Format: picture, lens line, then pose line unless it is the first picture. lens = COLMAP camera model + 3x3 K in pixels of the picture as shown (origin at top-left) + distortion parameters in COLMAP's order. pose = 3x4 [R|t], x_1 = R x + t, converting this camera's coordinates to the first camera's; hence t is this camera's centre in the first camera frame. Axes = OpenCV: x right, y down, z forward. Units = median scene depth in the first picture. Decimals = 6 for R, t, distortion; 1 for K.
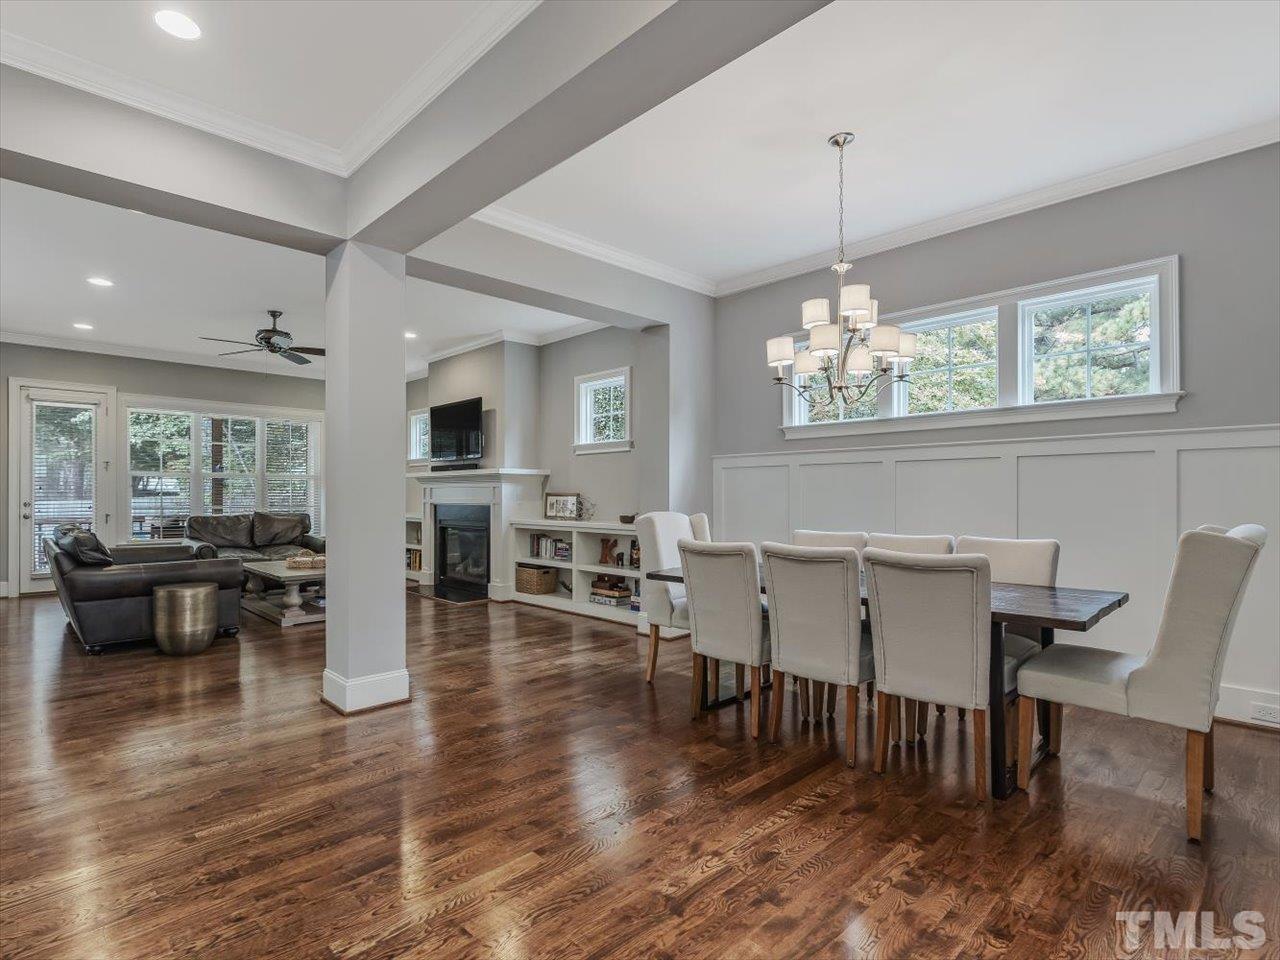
lens RADIAL K [[655.1, 0, 636.8], [0, 655.1, 488.5], [0, 0, 1]] dist [-0.017341, 0.001197]
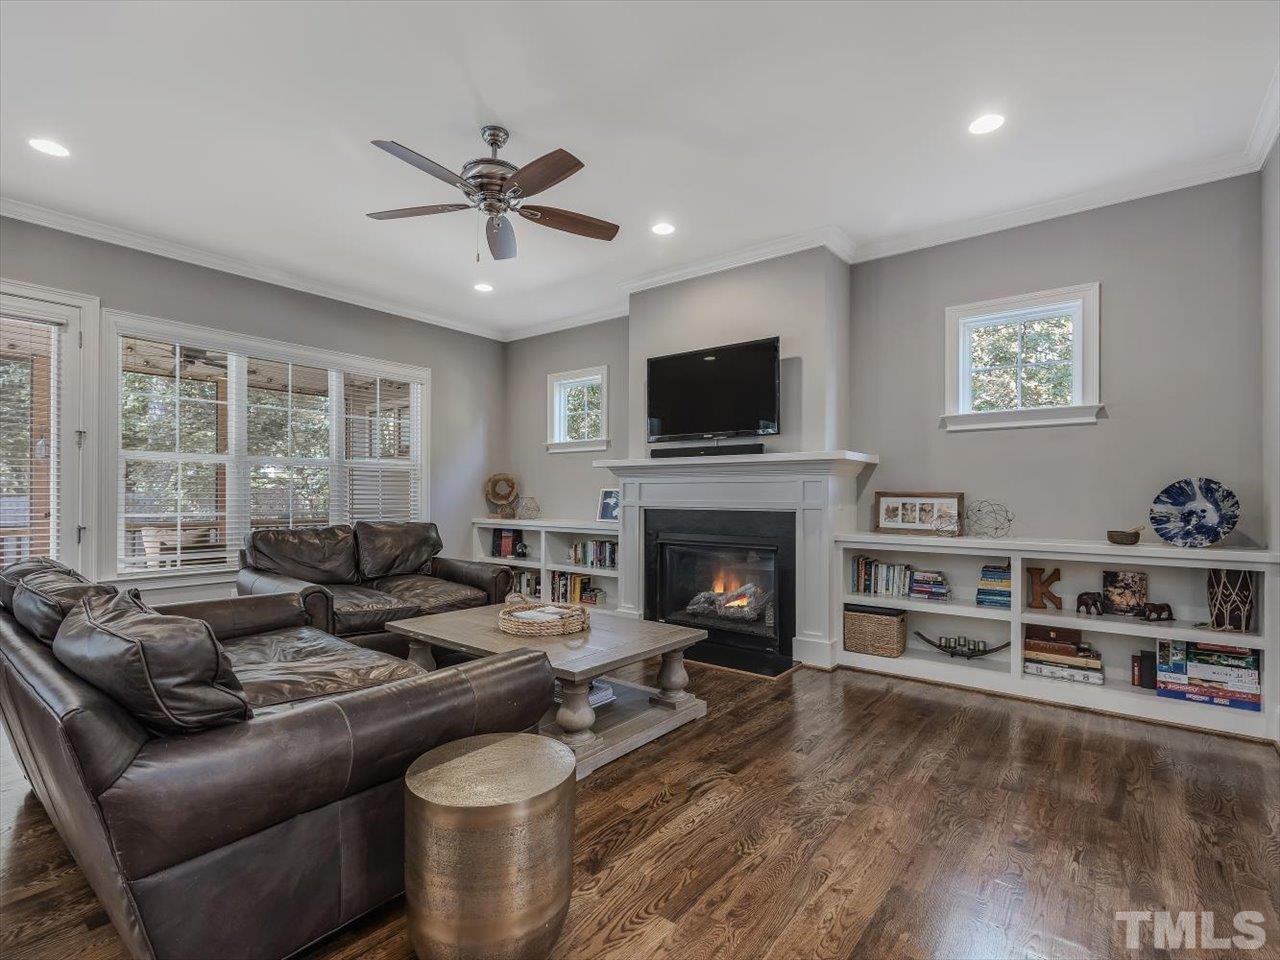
lens RADIAL K [[601.5, 0, 652.5], [0, 601.5, 484.1], [0, 0, 1]] dist [-0.005239, -0.001033]
pose [[0.988937, 0.006802, 0.148179, -0.432434], [-0.005871, 0.999960, -0.006720, 0.004307], [-0.148219, 0.005776, 0.988938, 0.446633]]
